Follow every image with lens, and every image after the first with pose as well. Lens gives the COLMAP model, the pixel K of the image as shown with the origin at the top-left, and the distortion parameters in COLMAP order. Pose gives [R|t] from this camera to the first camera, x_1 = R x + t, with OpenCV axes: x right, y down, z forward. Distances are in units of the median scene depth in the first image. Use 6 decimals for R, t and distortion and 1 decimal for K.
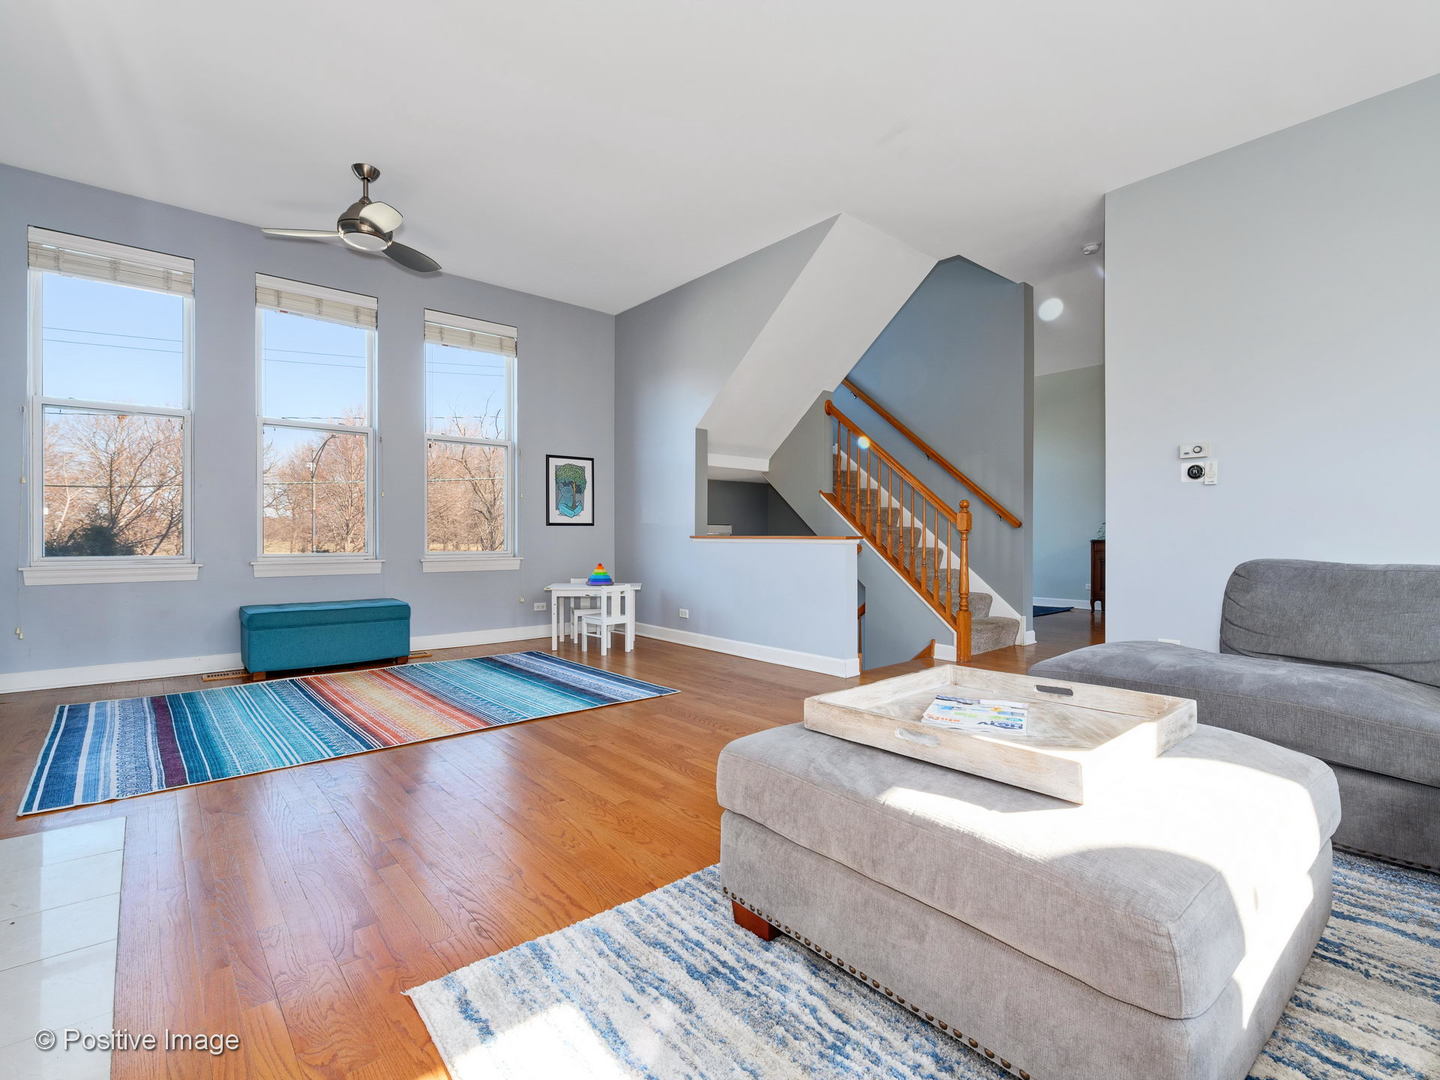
lens RADIAL K [[697.0, 0, 731.3], [0, 697.0, 541.2], [0, 0, 1]] dist [-0.013182, -0.001067]
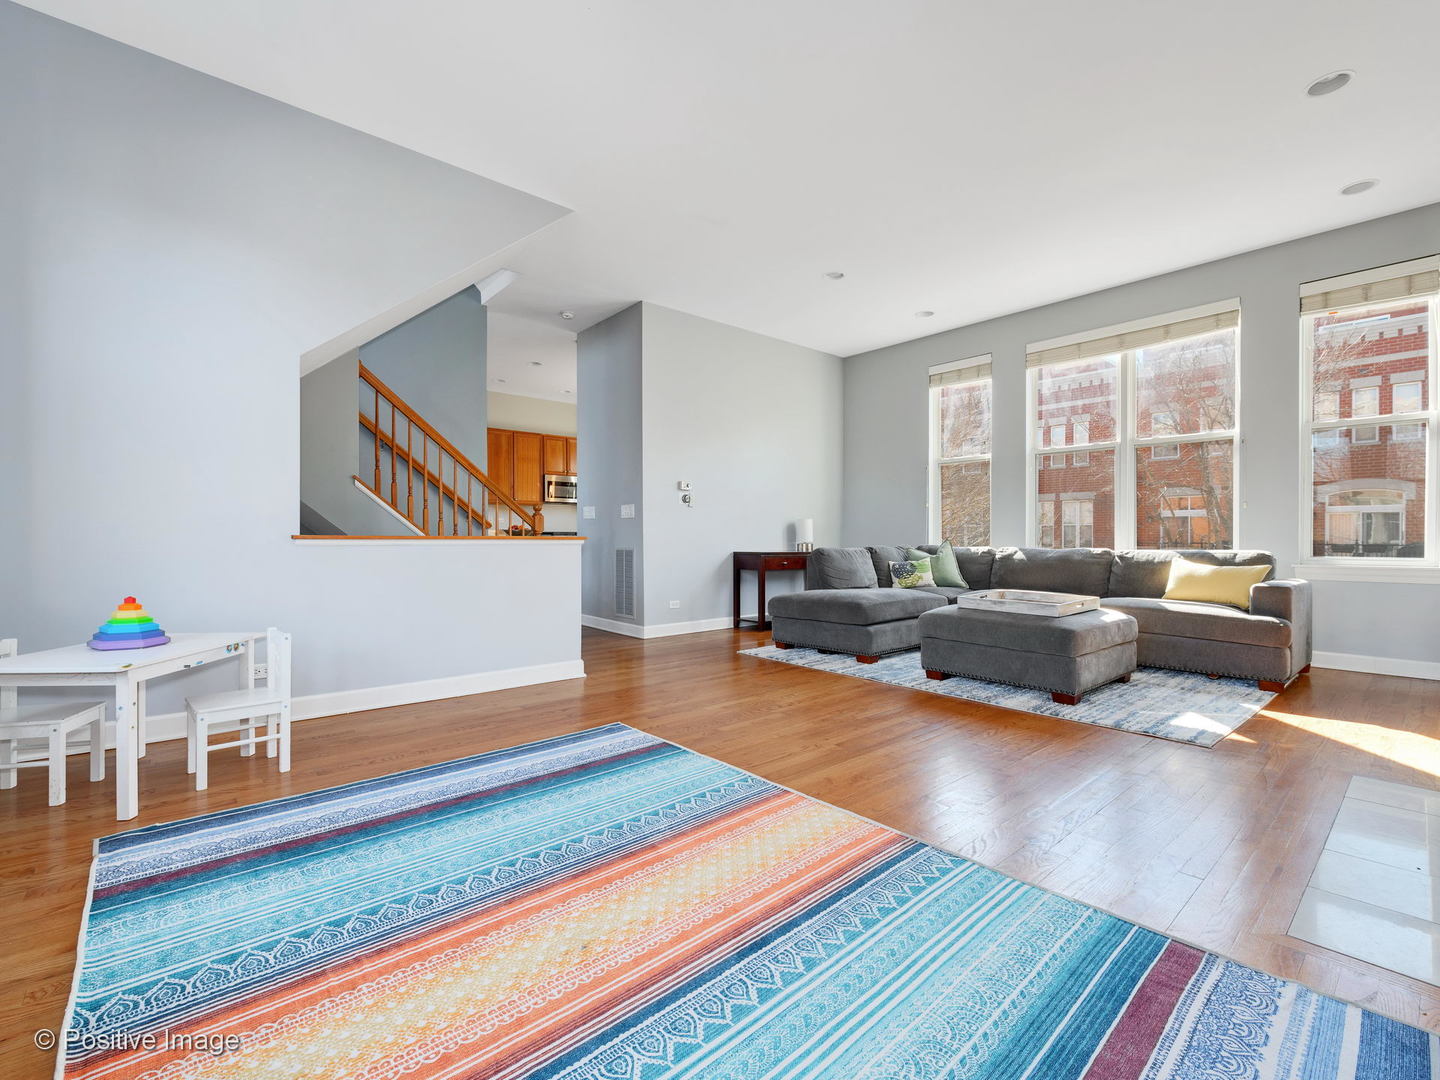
lens RADIAL K [[637.0, 0, 720.8], [0, 637.0, 543.2], [0, 0, 1]] dist [-0.021070, 0.000504]
pose [[0.003563, -0.009447, 0.999949, -0.804229], [0.003046, 0.999951, 0.009436, -0.006075], [-0.999989, 0.003012, 0.003592, 0.838134]]
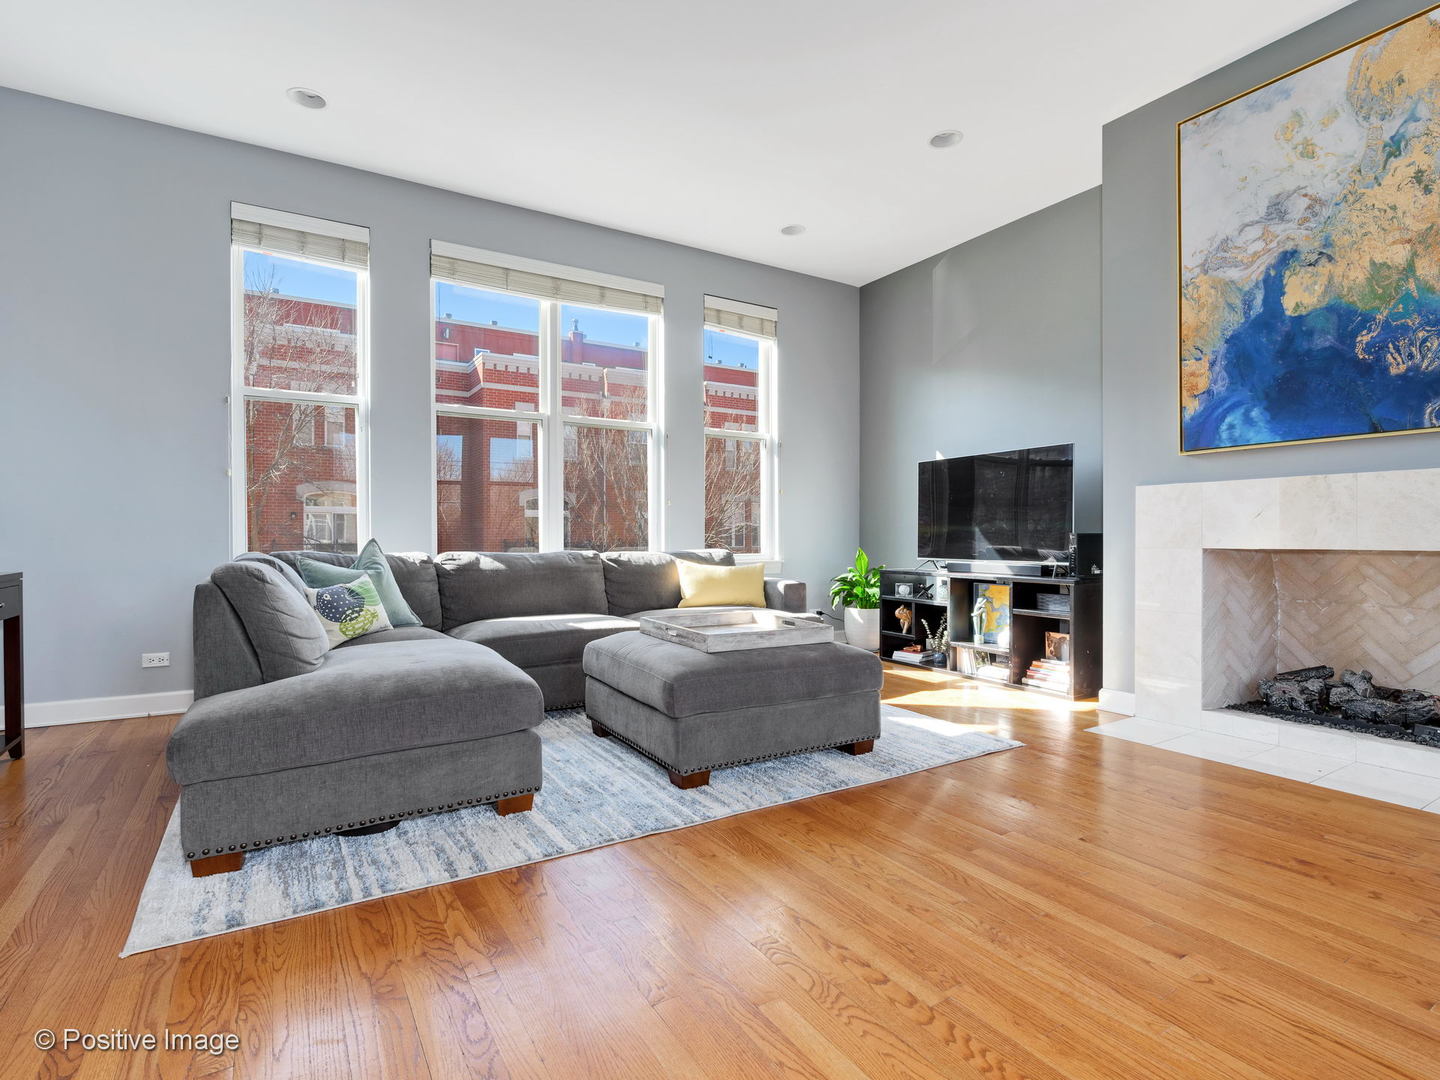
lens RADIAL K [[718.6, 0, 730.3], [0, 718.6, 541.5], [0, 0, 1]] dist [-0.005169, -0.001617]
pose [[-0.985573, 0.001062, 0.169245, 0.022370], [0.002997, 0.999933, 0.011179, -0.006653], [-0.169222, 0.011525, -0.985511, 1.118426]]
